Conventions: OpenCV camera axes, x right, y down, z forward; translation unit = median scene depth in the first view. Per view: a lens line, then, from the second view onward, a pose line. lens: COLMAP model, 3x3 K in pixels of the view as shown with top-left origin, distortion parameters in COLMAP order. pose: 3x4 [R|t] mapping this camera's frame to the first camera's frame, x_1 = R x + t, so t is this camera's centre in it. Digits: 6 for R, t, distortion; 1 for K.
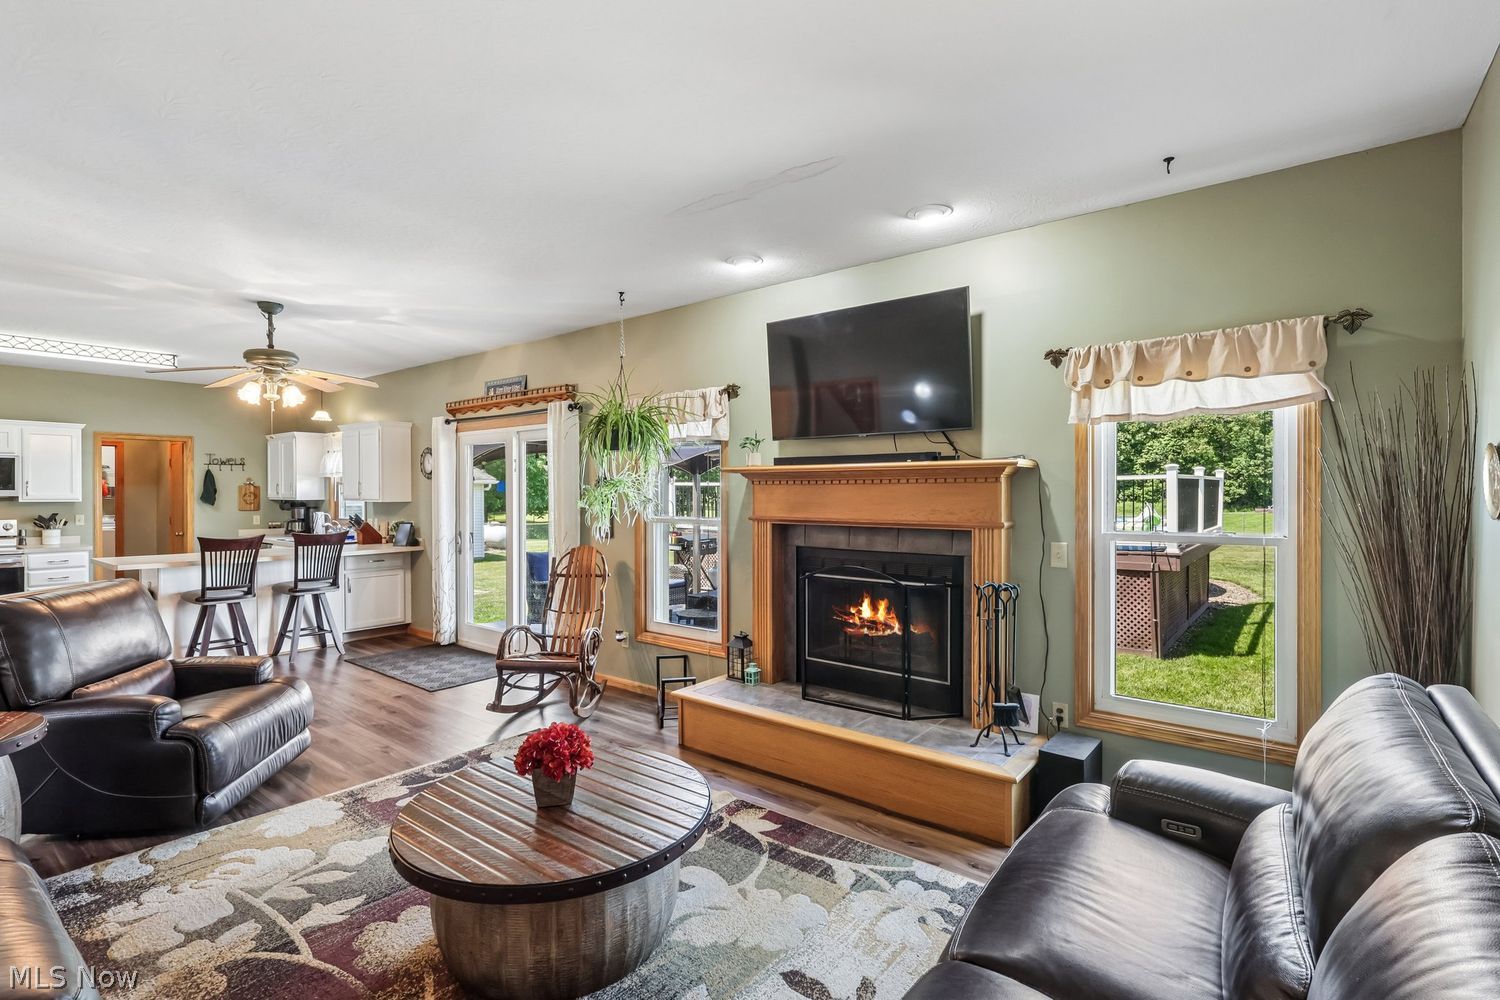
lens RADIAL K [[709.9, 0, 749.2], [0, 709.9, 498.4], [0, 0, 1]] dist [0.000874, 0.000629]
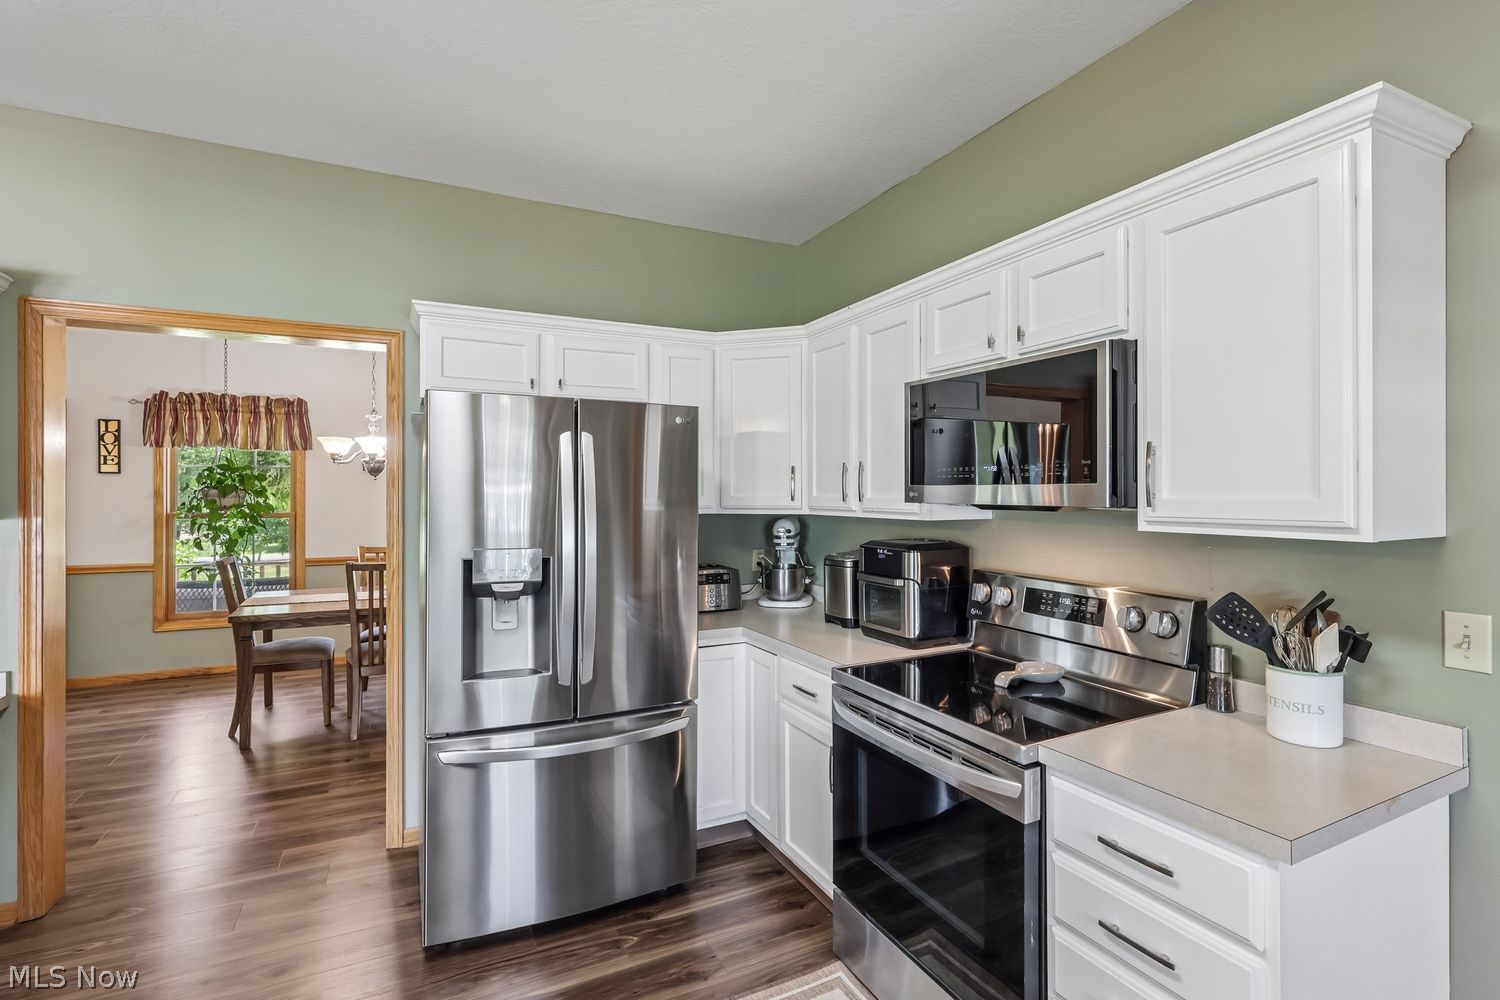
lens RADIAL K [[709.9, 0, 757.0], [0, 709.9, 498.9], [0, 0, 1]] dist [0.000874, 0.000629]
pose [[-0.426278, 0.000122, -0.904592, -1.199312], [-0.008834, 0.999952, 0.004298, -0.008793], [0.904549, 0.009823, -0.426256, 1.562138]]
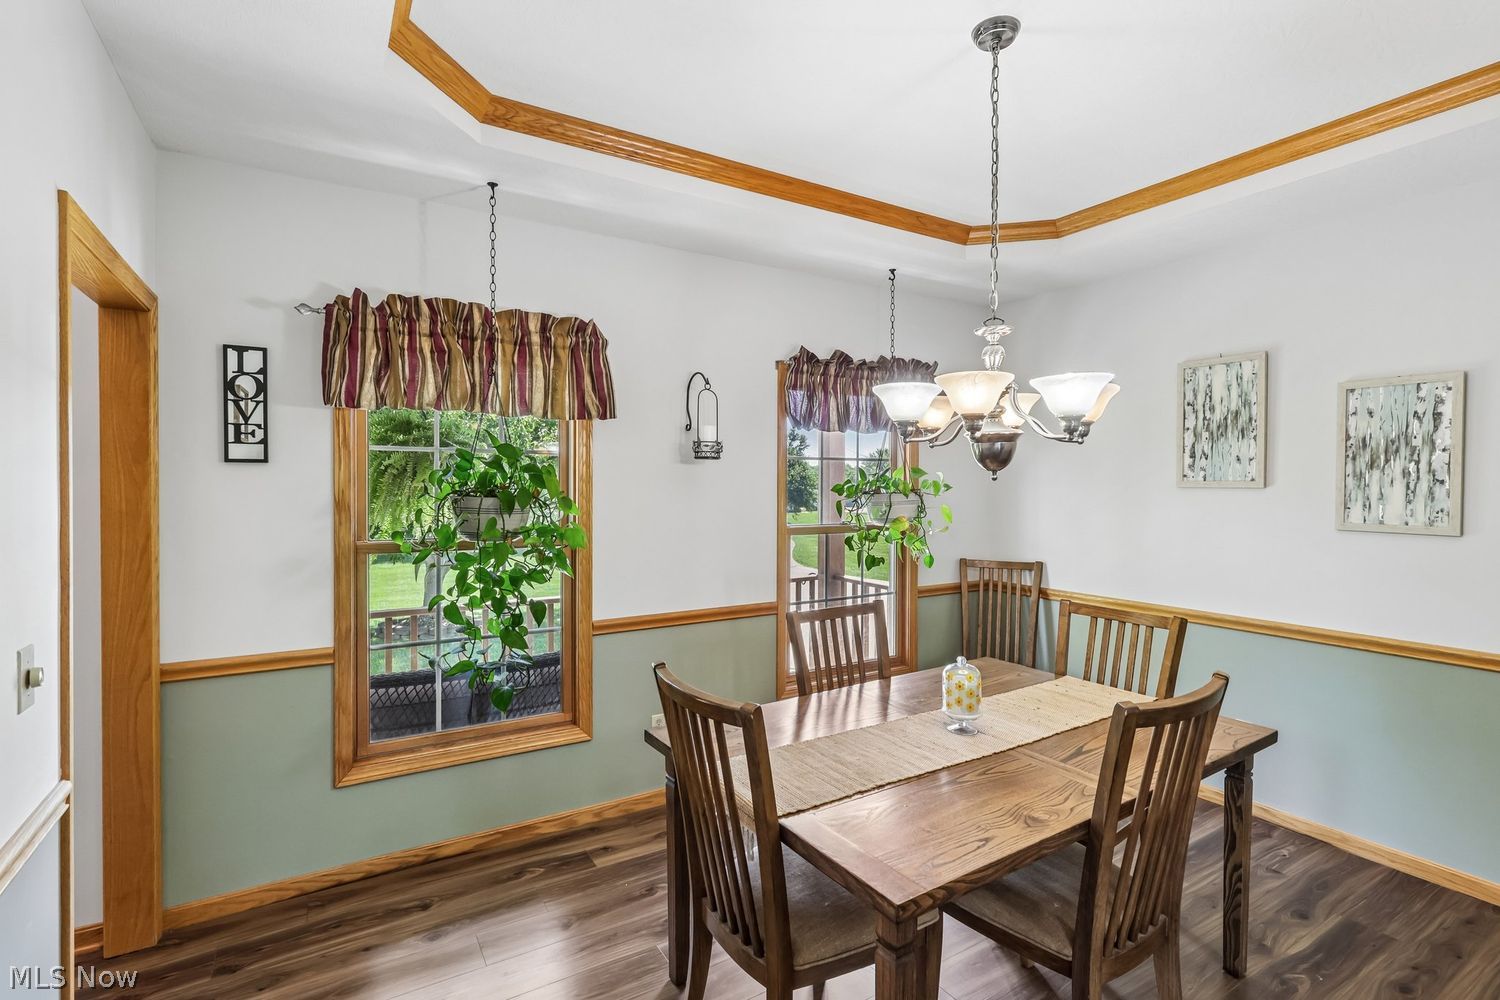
lens RADIAL K [[709.9, 0, 729.8], [0, 709.9, 501.9], [0, 0, 1]] dist [0.000874, 0.000629]
pose [[-0.347438, 0.012797, -0.937616, -1.419900], [-0.010068, 0.999798, 0.017377, -0.018859], [0.937649, 0.015478, -0.347239, 0.628880]]
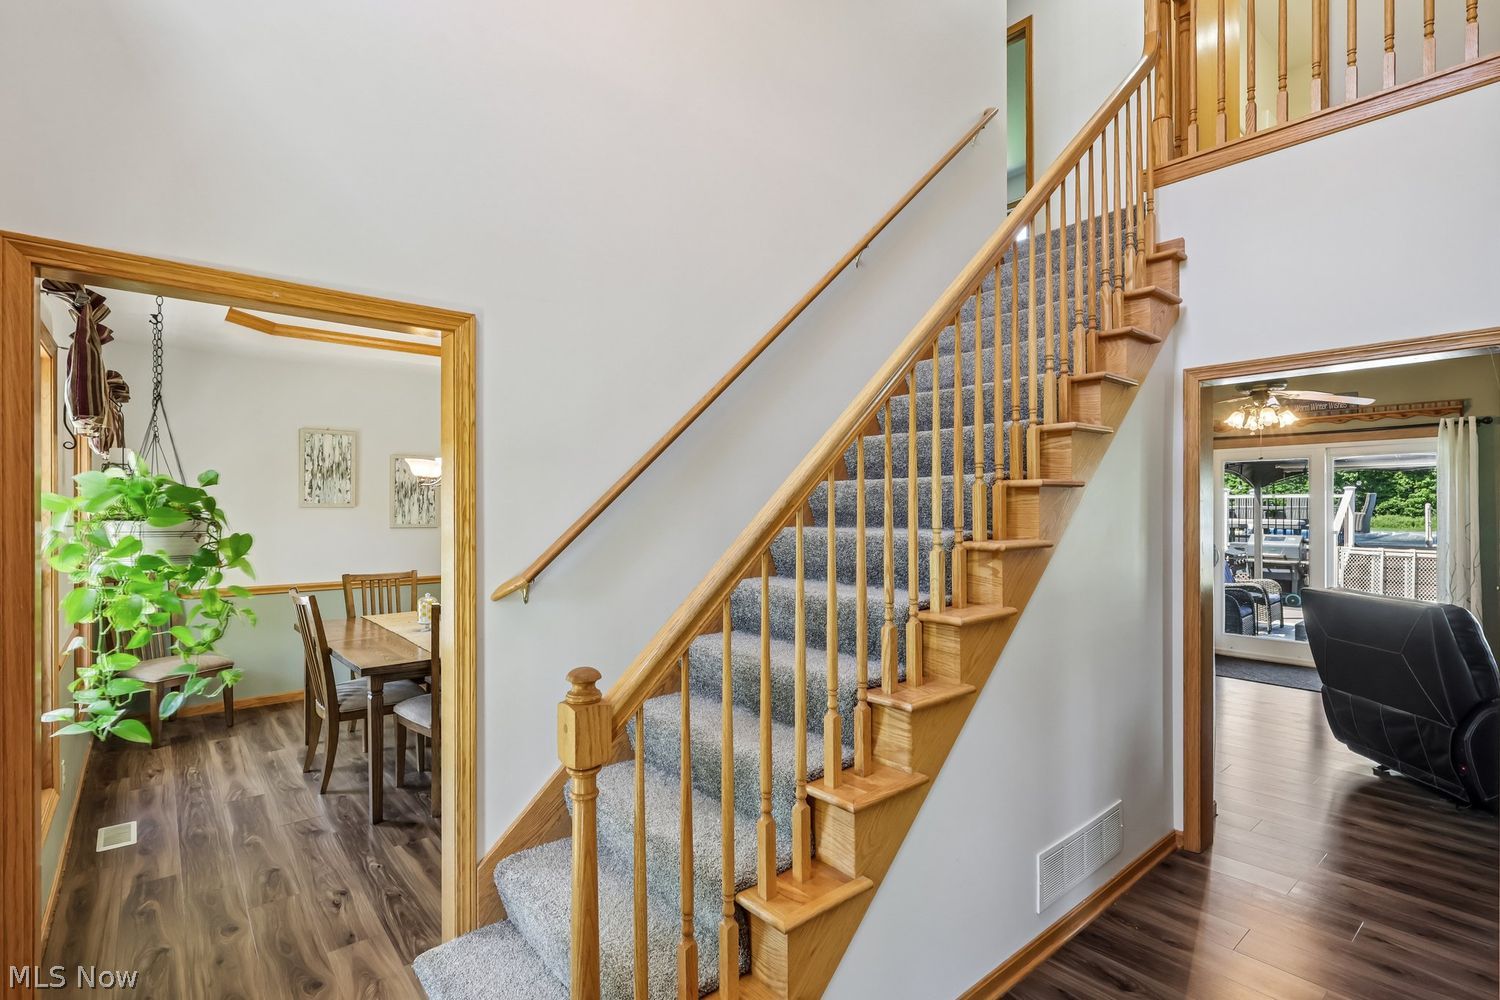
lens RADIAL K [[709.9, 0, 779.9], [0, 709.9, 498.9], [0, 0, 1]] dist [0.000874, 0.000629]
pose [[0.986427, -0.012263, -0.163742, -1.312035], [0.009431, 0.999792, -0.018060, -0.010667], [0.163930, 0.016270, 0.986338, -0.210248]]
